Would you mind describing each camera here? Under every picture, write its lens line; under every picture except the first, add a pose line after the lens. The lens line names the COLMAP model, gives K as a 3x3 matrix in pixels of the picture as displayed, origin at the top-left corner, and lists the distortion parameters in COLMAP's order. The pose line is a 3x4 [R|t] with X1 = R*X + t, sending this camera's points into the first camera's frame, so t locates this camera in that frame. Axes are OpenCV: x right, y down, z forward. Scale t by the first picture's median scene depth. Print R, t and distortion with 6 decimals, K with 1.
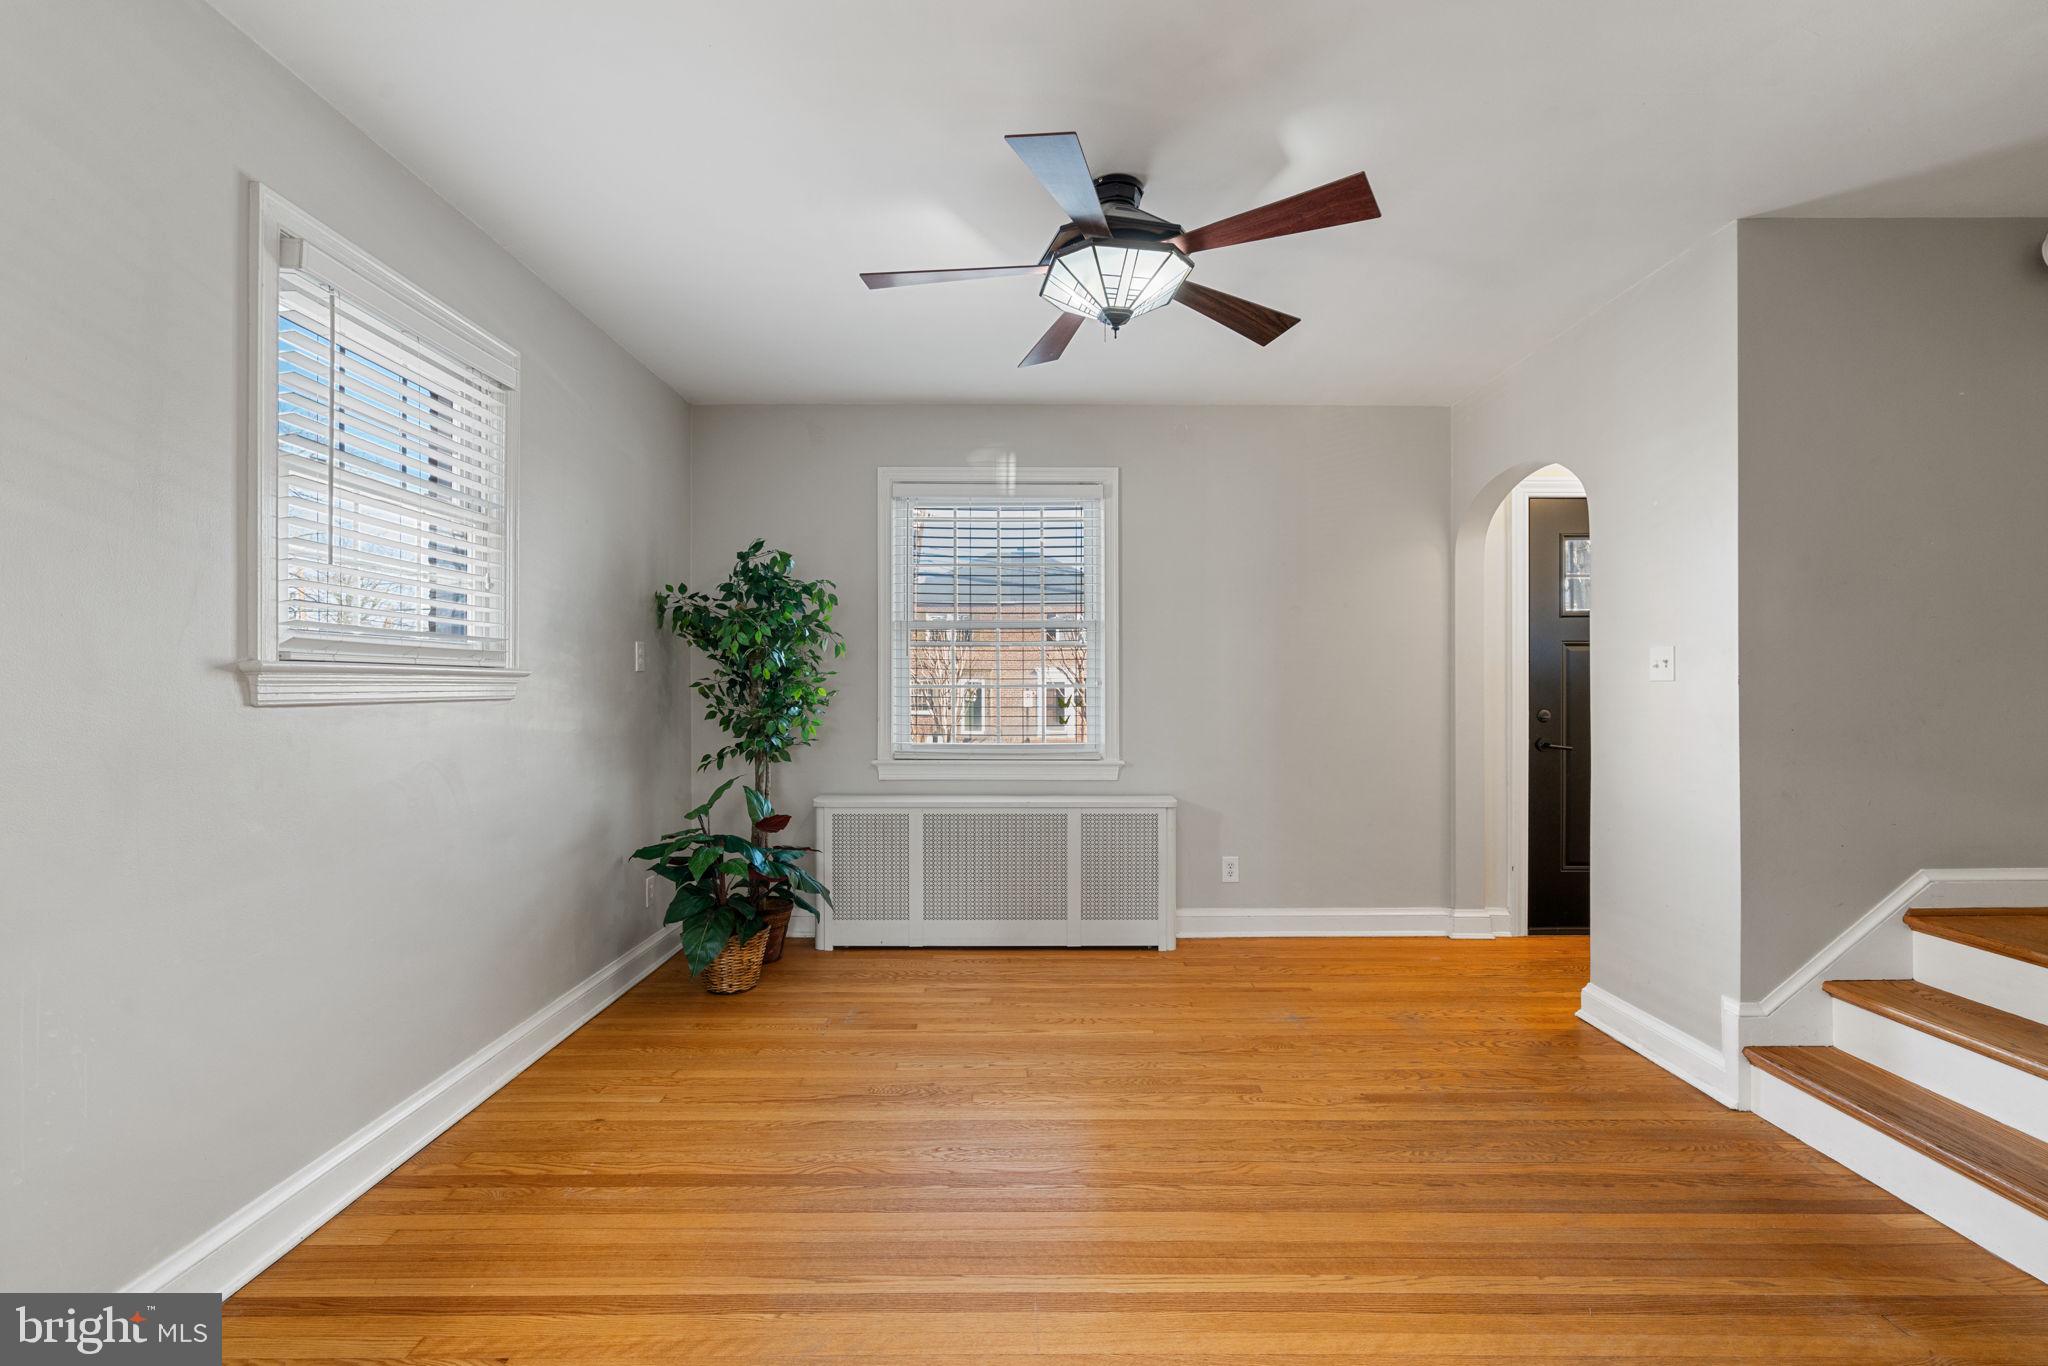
lens RADIAL K [[919.3, 0, 1022.7], [0, 919.3, 687.8], [0, 0, 1]] dist [-0.001339, 0.000010]
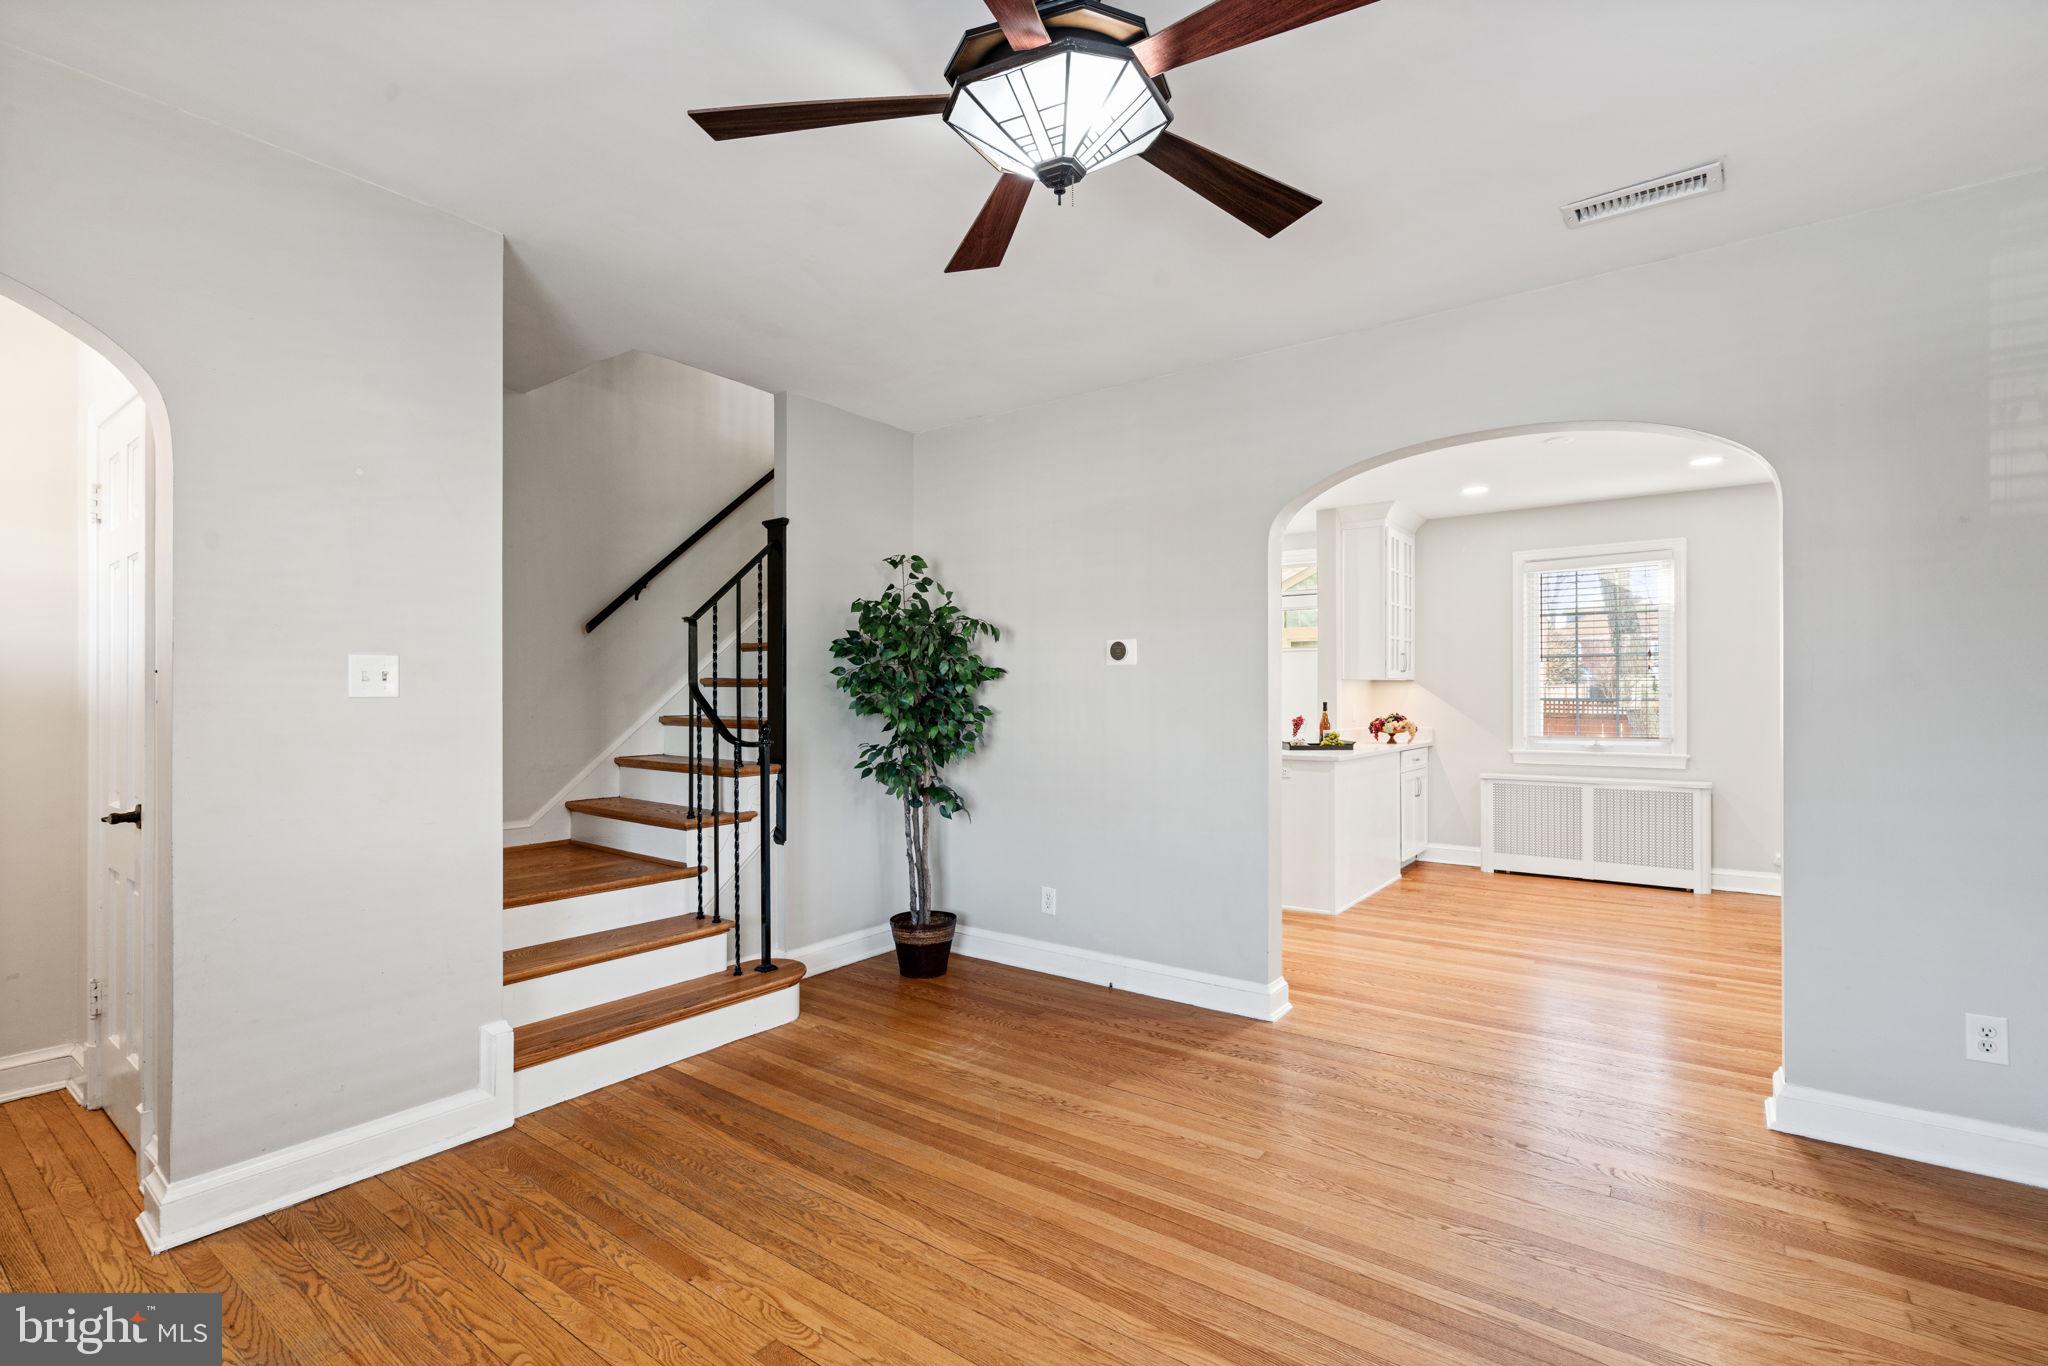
lens RADIAL K [[919.3, 0, 1022.7], [0, 919.3, 687.8], [0, 0, 1]] dist [-0.001339, 0.000010]
pose [[-0.802812, 0.009053, 0.596164, -0.290853], [0.003309, 0.999937, -0.010729, -0.006442], [-0.596223, -0.006641, -0.802791, 1.564120]]
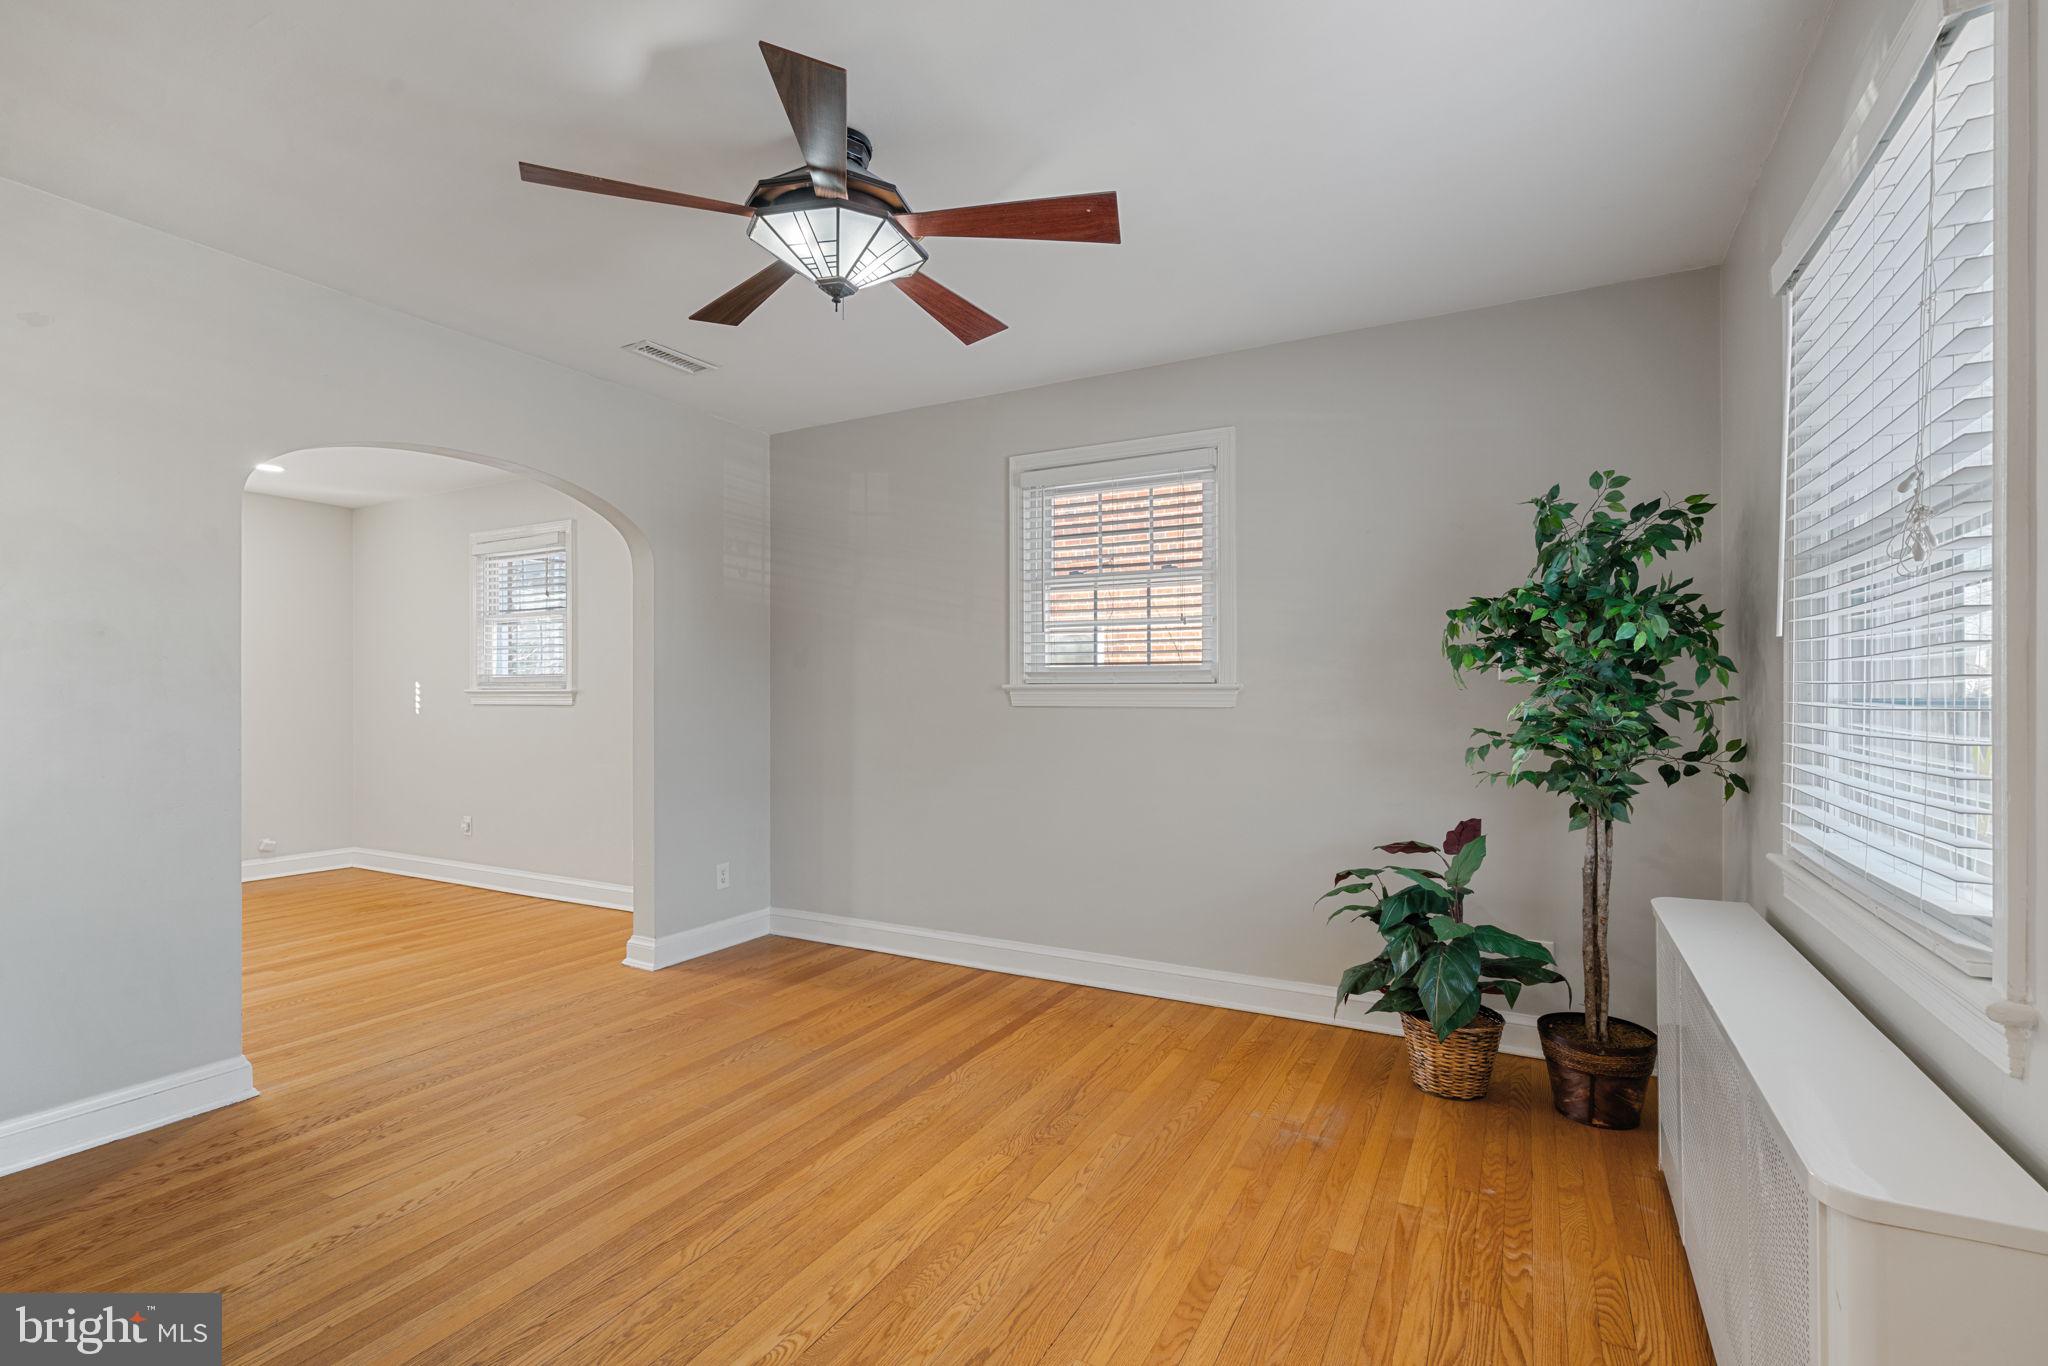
lens RADIAL K [[941.4, 0, 1024.2], [0, 941.4, 686.7], [0, 0, 1]] dist [-0.002434, -0.000370]
pose [[-0.470623, -0.008009, -0.882298, 0.822874], [-0.002191, 0.999966, -0.007908, -0.005927], [0.882332, -0.001788, -0.470625, 1.583468]]
